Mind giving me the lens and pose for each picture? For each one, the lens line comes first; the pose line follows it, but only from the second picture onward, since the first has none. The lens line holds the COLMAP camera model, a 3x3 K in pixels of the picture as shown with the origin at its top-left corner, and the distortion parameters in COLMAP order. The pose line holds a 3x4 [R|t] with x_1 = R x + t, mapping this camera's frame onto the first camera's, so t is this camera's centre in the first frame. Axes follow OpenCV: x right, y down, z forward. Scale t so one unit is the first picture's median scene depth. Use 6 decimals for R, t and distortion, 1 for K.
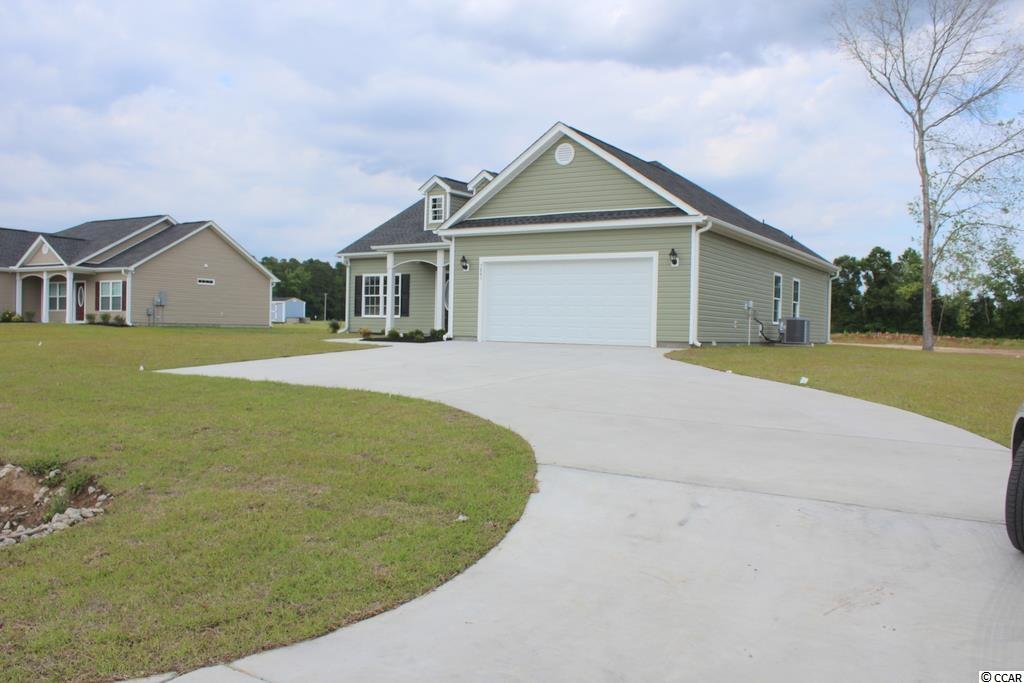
lens RADIAL K [[815.6, 0, 497.0], [0, 815.6, 357.4], [0, 0, 1]] dist [-0.160297, 0.123680]
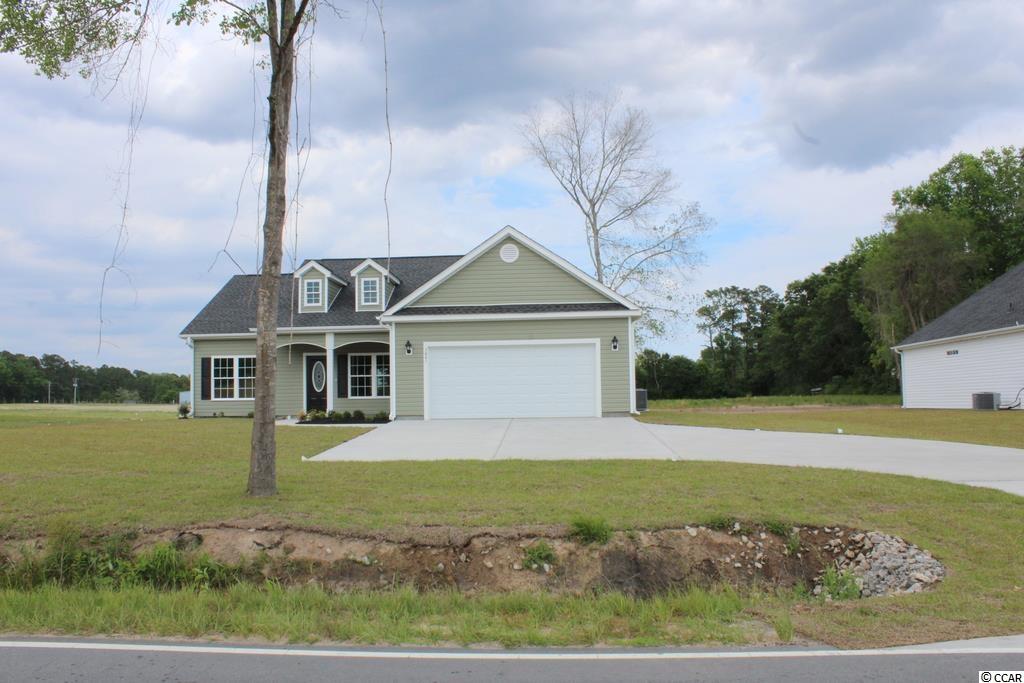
lens RADIAL K [[815.6, 0, 497.0], [0, 815.6, 357.4], [0, 0, 1]] dist [-0.160297, 0.123680]
pose [[0.875346, -0.007563, 0.483439, -0.370776], [0.051389, 0.995669, -0.077472, -0.010986], [-0.480759, 0.092659, 0.871943, 0.007299]]
